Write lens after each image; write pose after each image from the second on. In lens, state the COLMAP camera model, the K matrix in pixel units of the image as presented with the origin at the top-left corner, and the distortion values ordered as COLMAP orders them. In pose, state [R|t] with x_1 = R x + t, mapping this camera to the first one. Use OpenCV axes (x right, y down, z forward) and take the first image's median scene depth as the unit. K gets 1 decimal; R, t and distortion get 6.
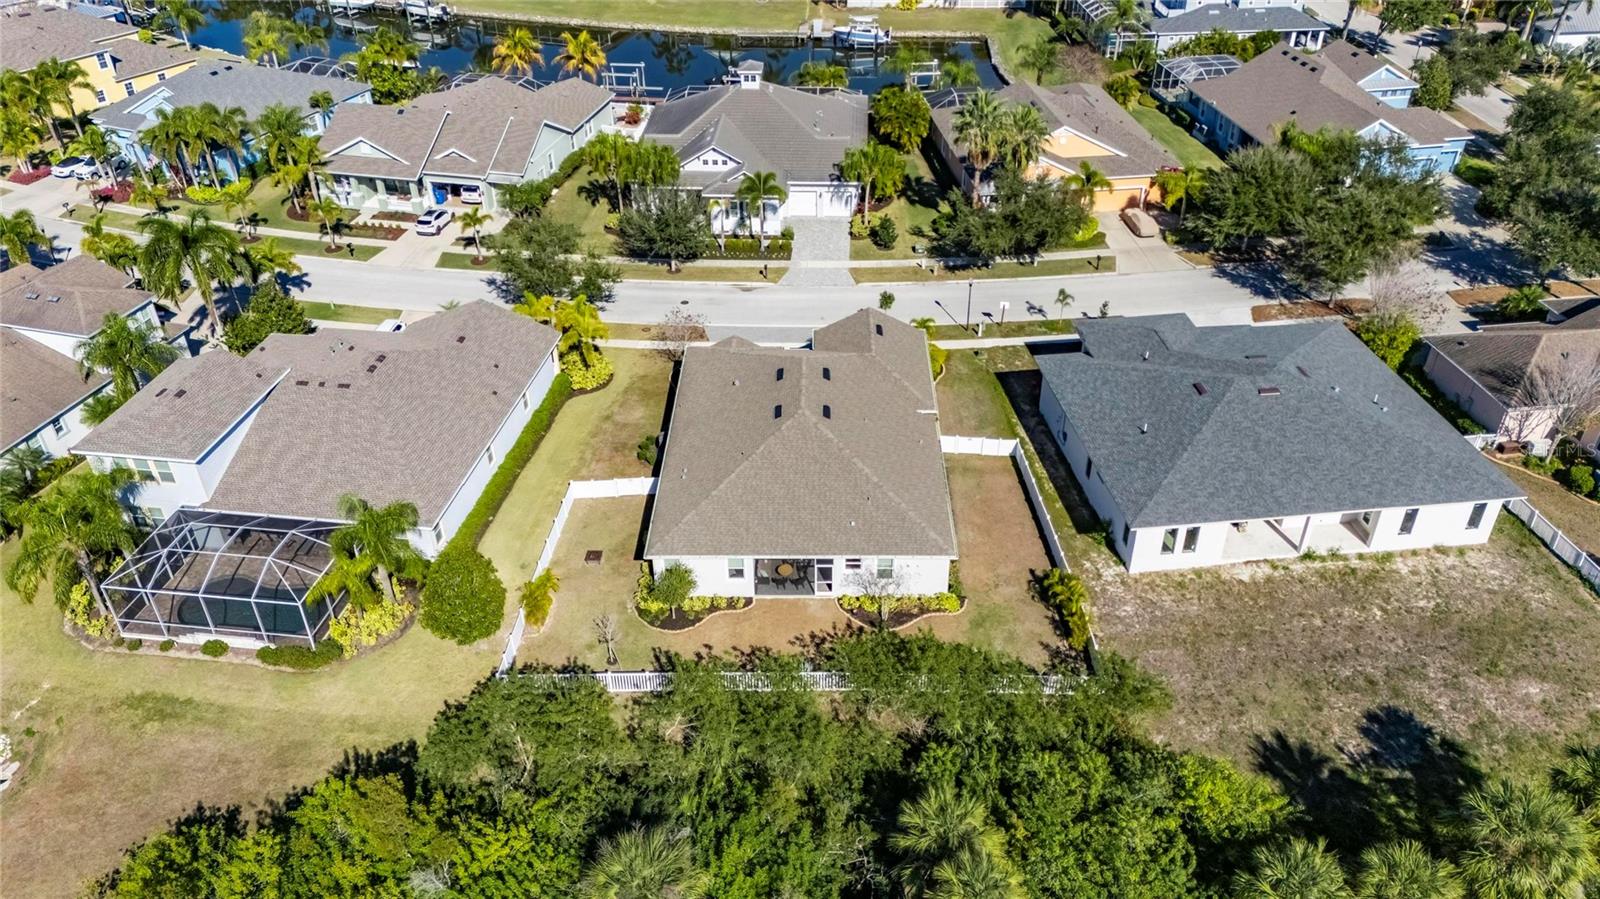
lens RADIAL K [[1159.3, 0, 809.4], [0, 1159.3, 457.9], [0, 0, 1]] dist [0.073149, -0.065127]
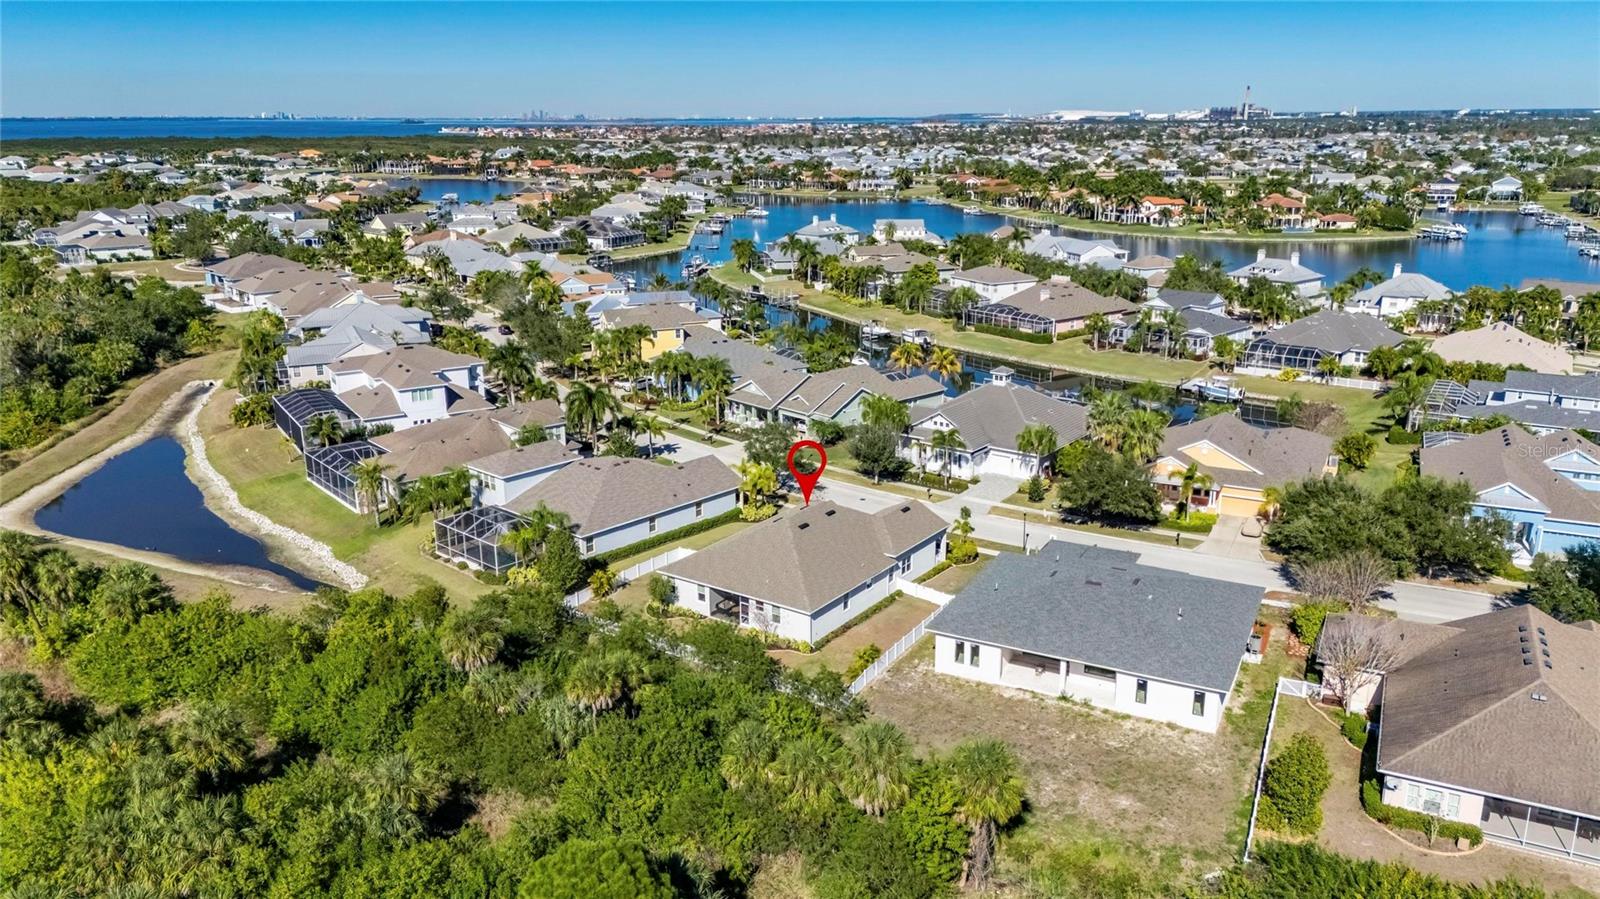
lens RADIAL K [[1159.3, 0, 809.4], [0, 1159.3, 457.9], [0, 0, 1]] dist [0.073149, -0.065127]
pose [[0.826275, 0.161010, -0.539765, 0.629410], [-0.321378, 0.921749, -0.217012, 0.156200], [0.462587, 0.352781, 0.813363, -0.215227]]
